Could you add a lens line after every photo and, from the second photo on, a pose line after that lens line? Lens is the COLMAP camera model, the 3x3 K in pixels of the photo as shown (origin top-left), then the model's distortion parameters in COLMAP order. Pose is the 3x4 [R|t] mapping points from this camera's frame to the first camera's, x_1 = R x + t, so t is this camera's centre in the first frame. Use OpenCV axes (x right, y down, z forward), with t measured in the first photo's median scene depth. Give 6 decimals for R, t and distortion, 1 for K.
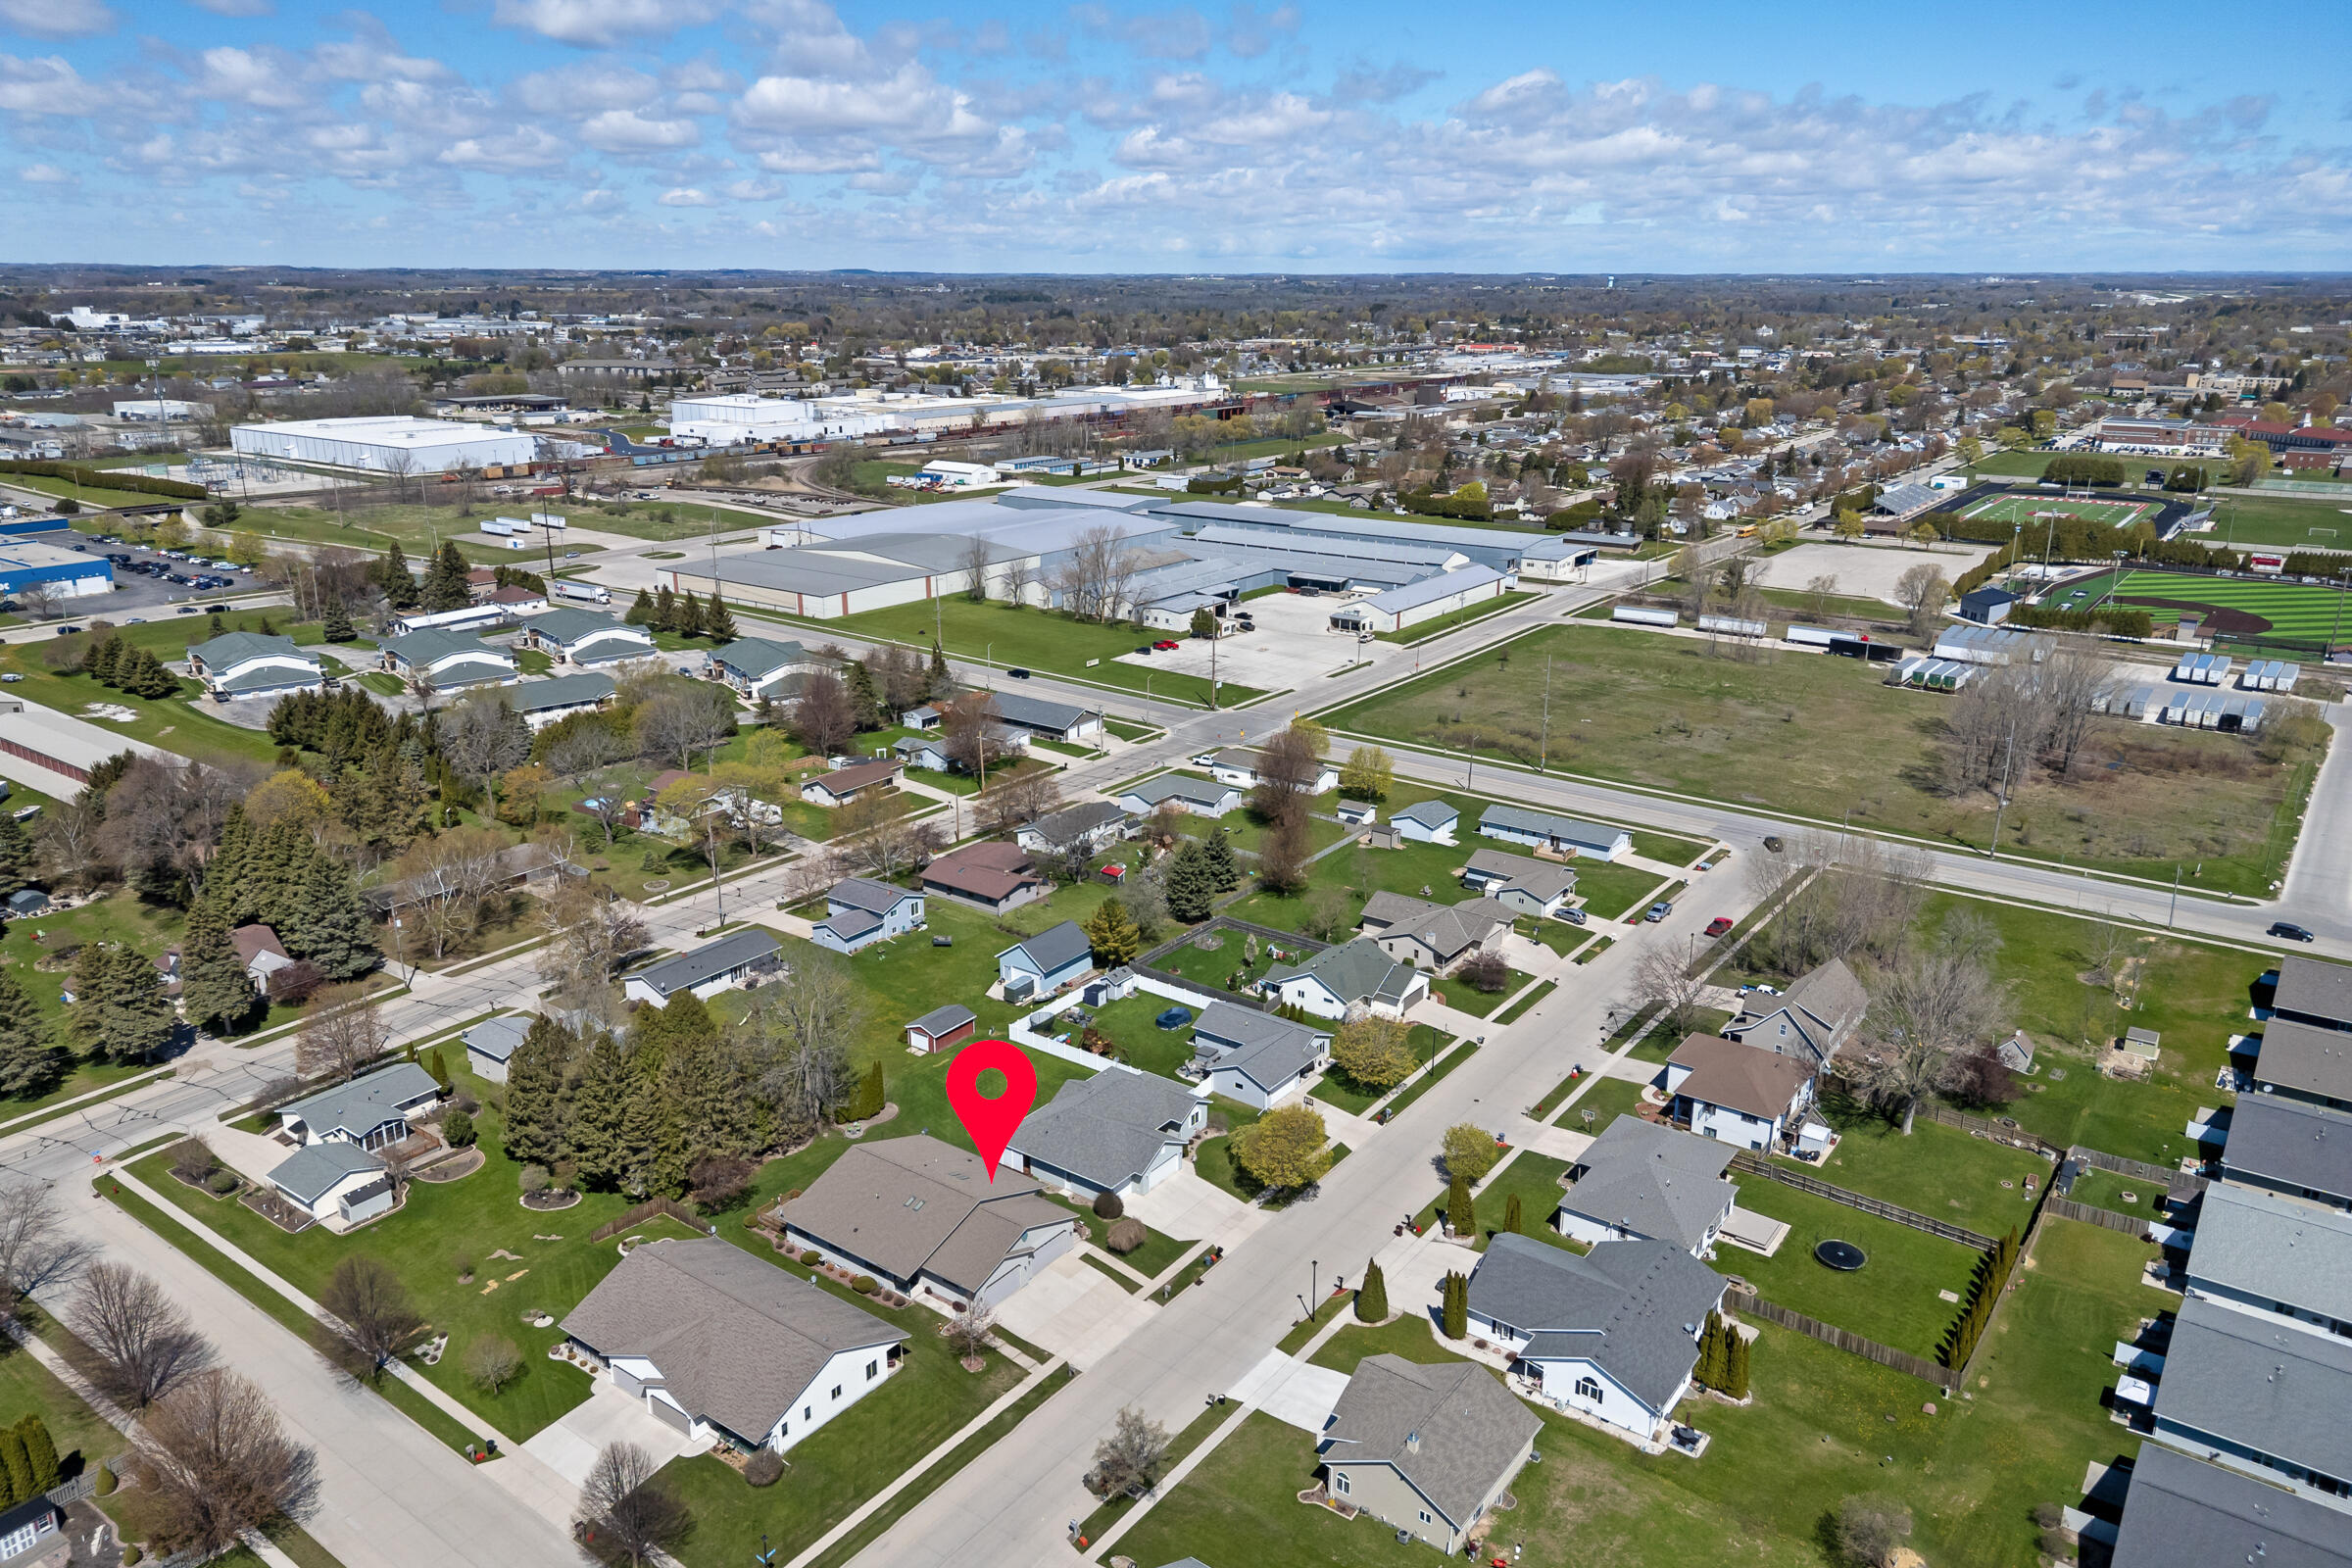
lens RADIAL K [[1656.6, 0, 1172.9], [0, 1656.6, 733.0], [0, 0, 1]] dist [0.078476, -0.079386]
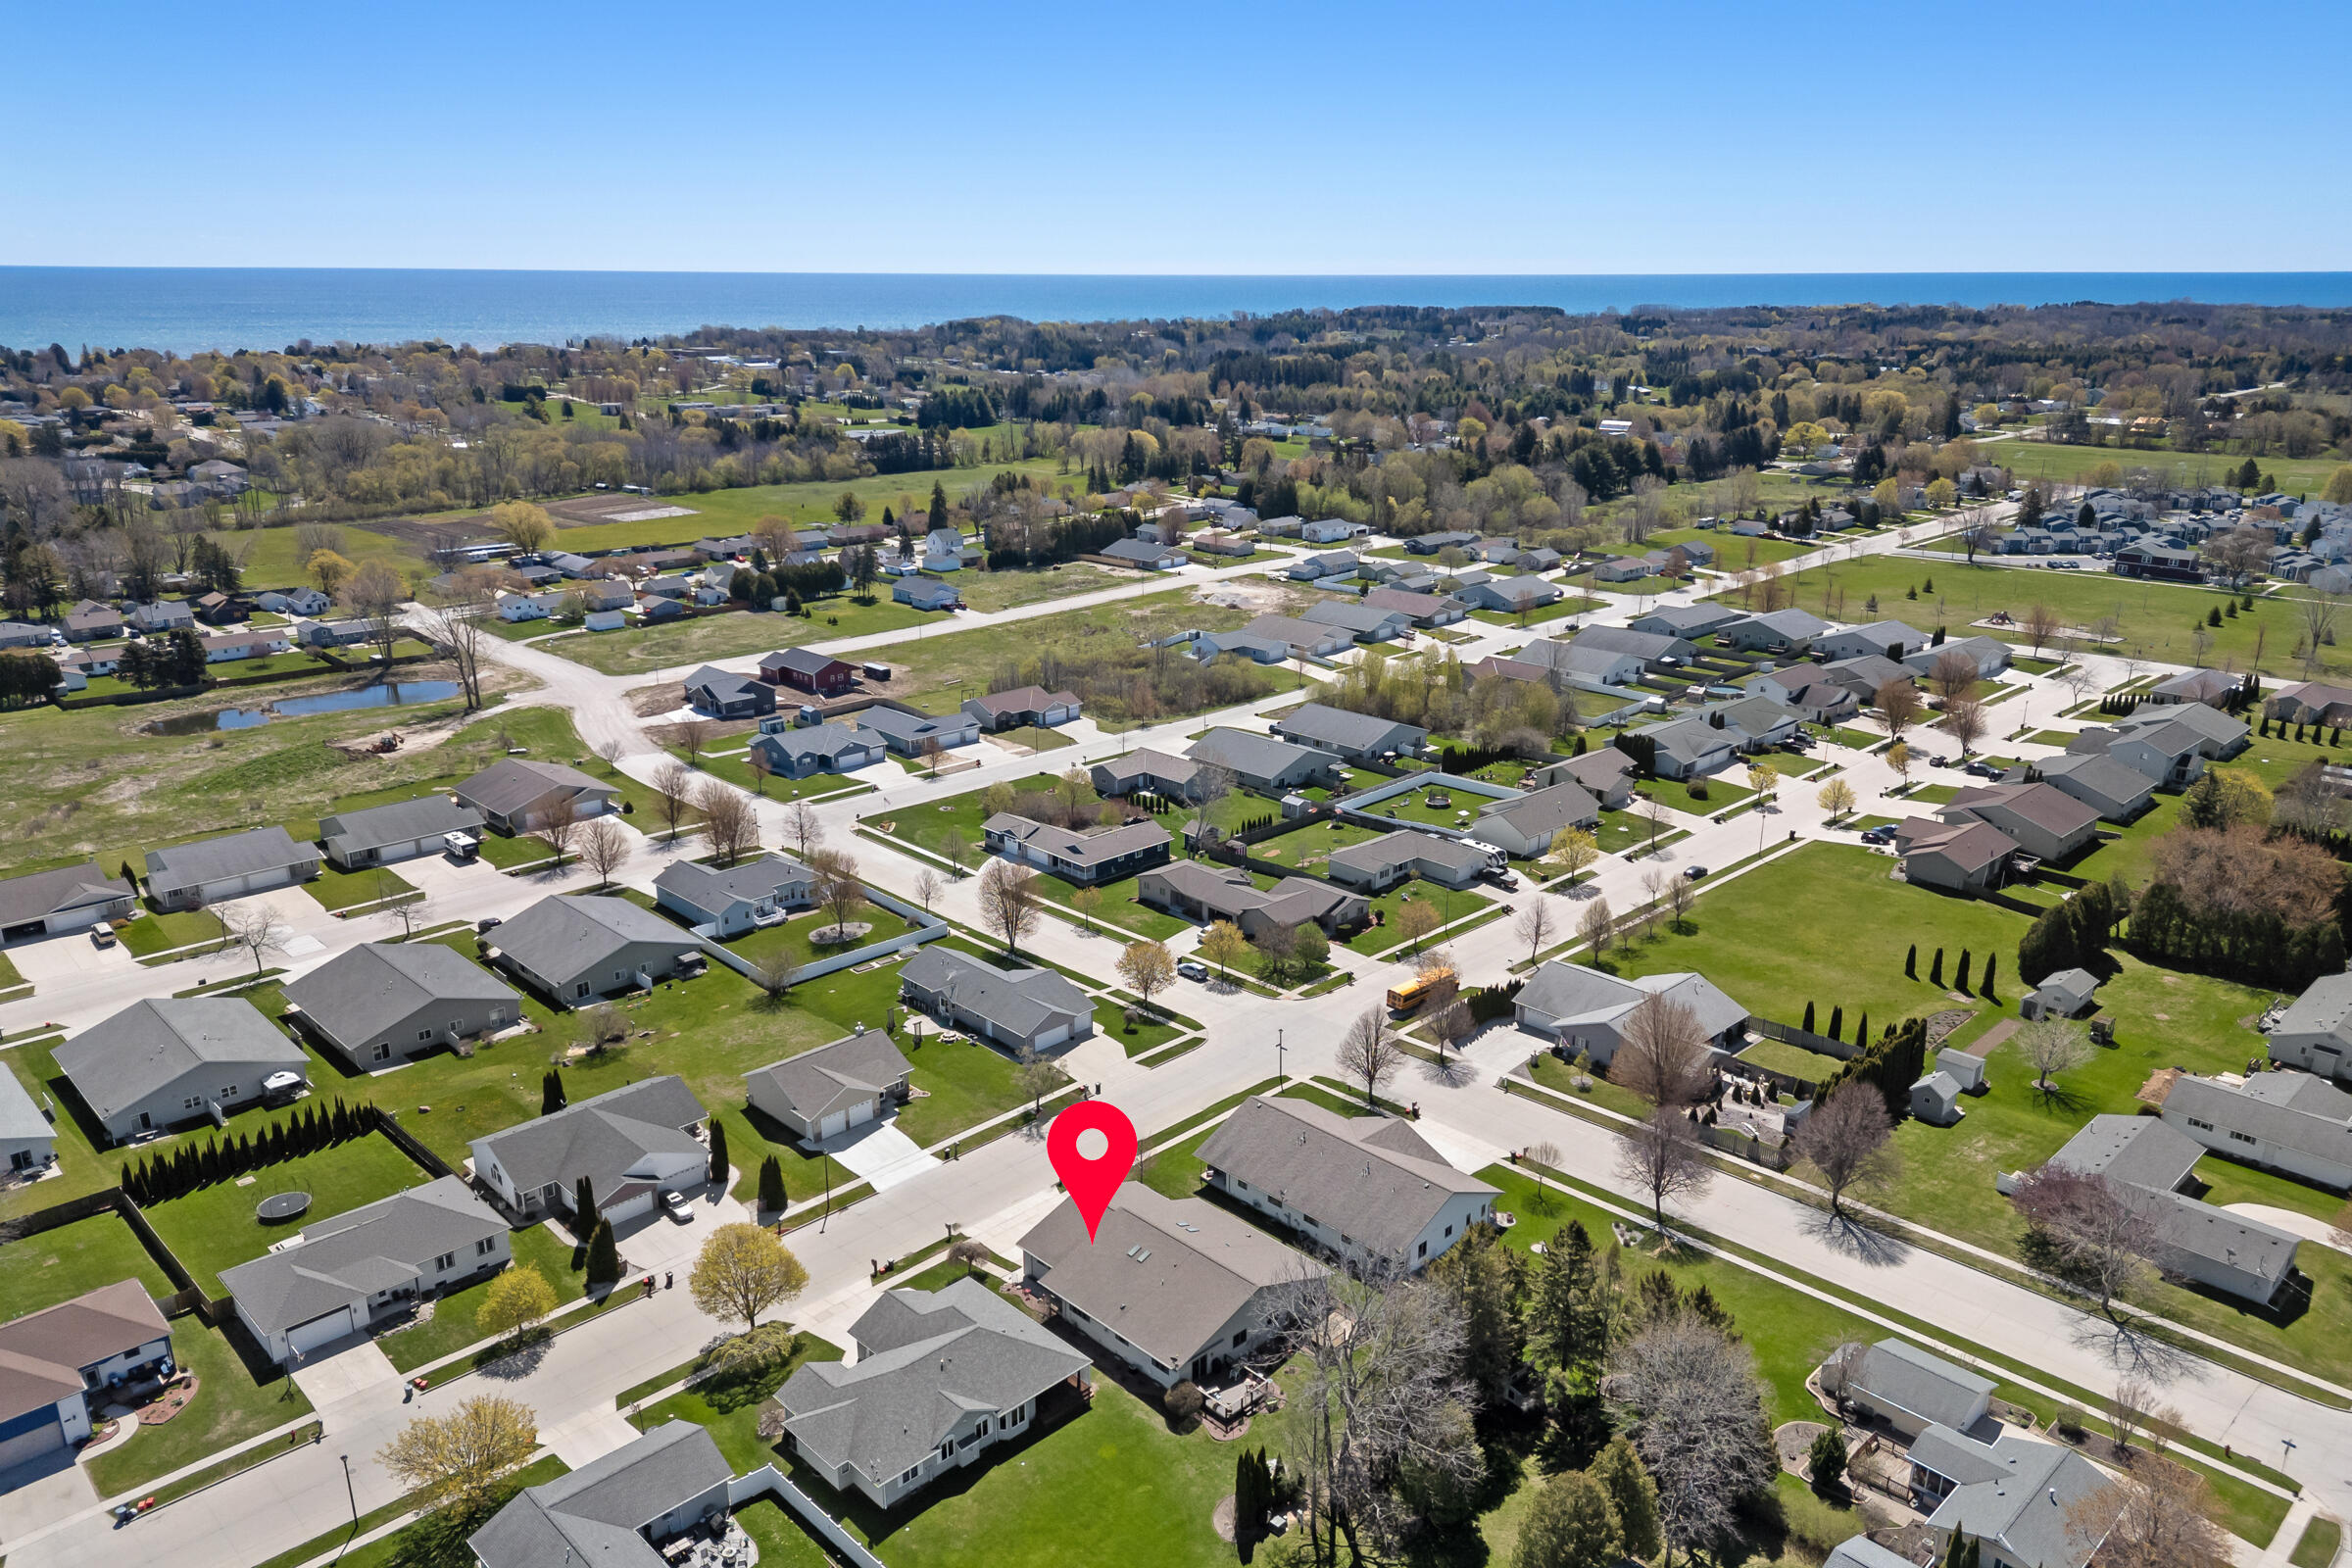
lens RADIAL K [[1632.1, 0, 1169.9], [0, 1632.1, 872.2], [0, 0, 1]] dist [0.107897, -0.124602]
pose [[-0.986572, -0.060801, 0.151586, -0.179682], [0.038620, 0.814958, 0.578232, -0.276174], [-0.158693, 0.576322, -0.801667, 1.072801]]
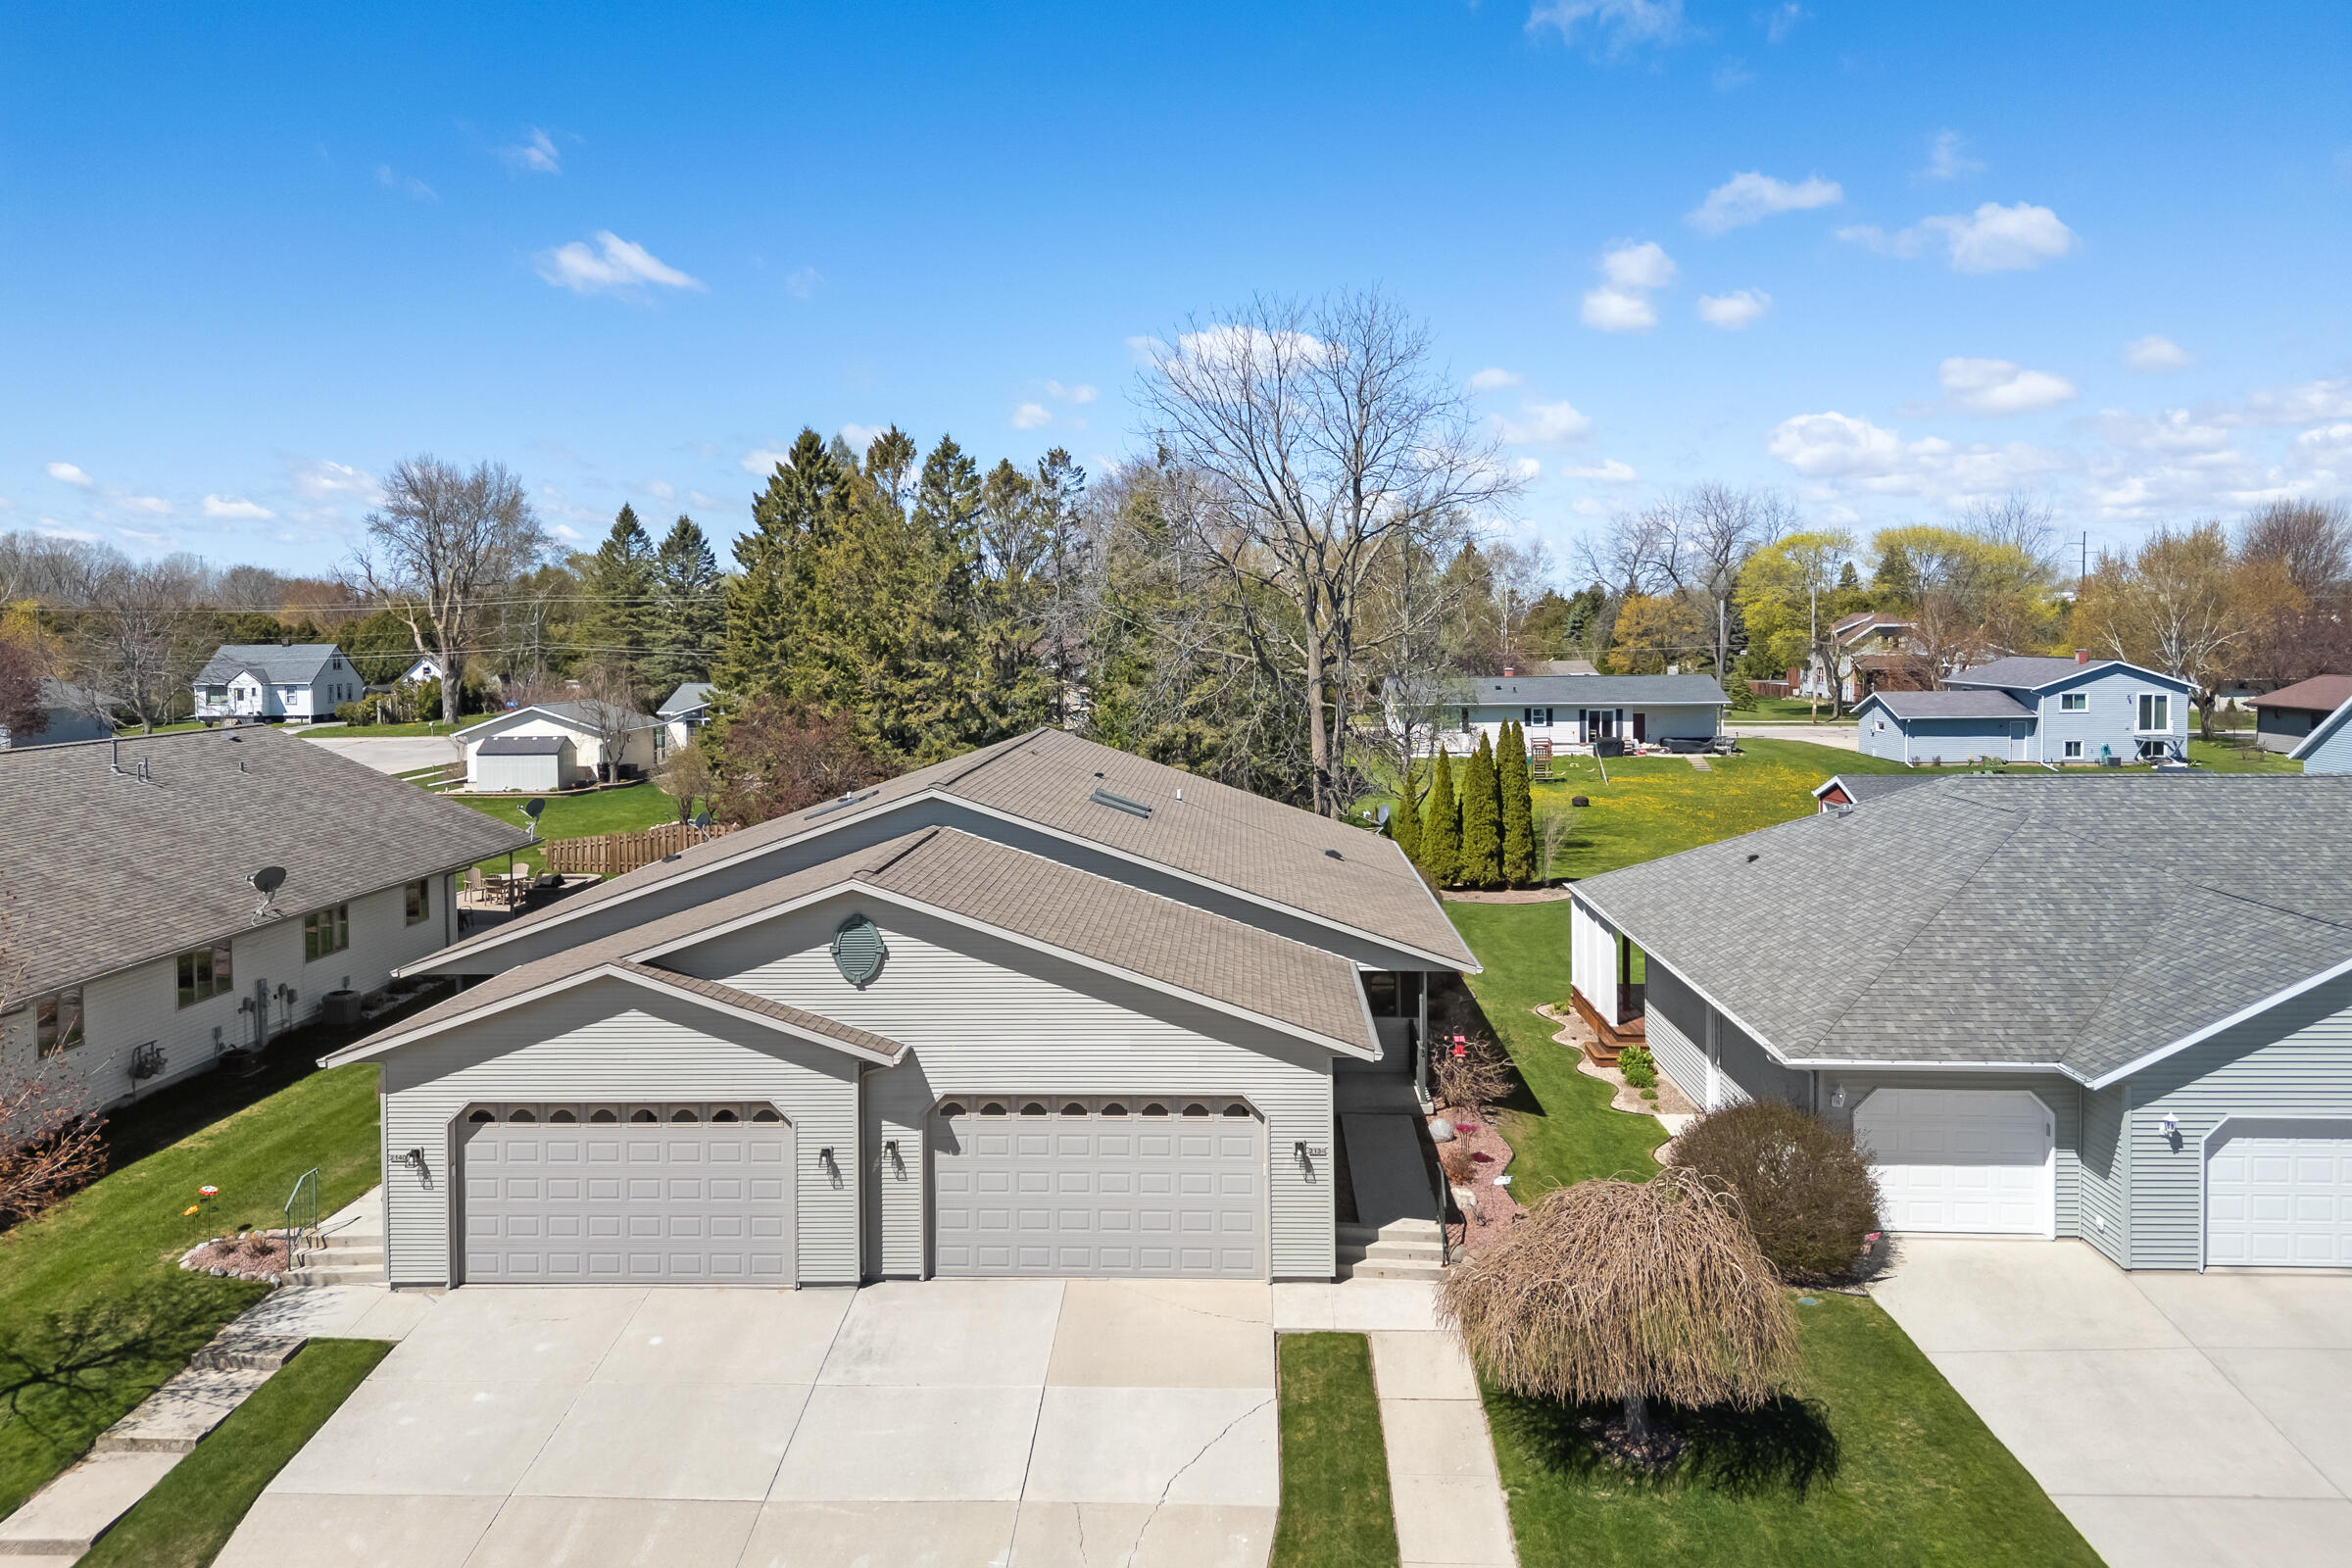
lens RADIAL K [[1656.6, 0, 1172.9], [0, 1656.6, 733.0], [0, 0, 1]] dist [0.078476, -0.079386]
pose [[0.559051, 0.048056, -0.827740, 0.036674], [-0.207633, 0.974623, -0.083651, 0.185137], [0.802715, 0.218632, 0.554842, 0.598429]]
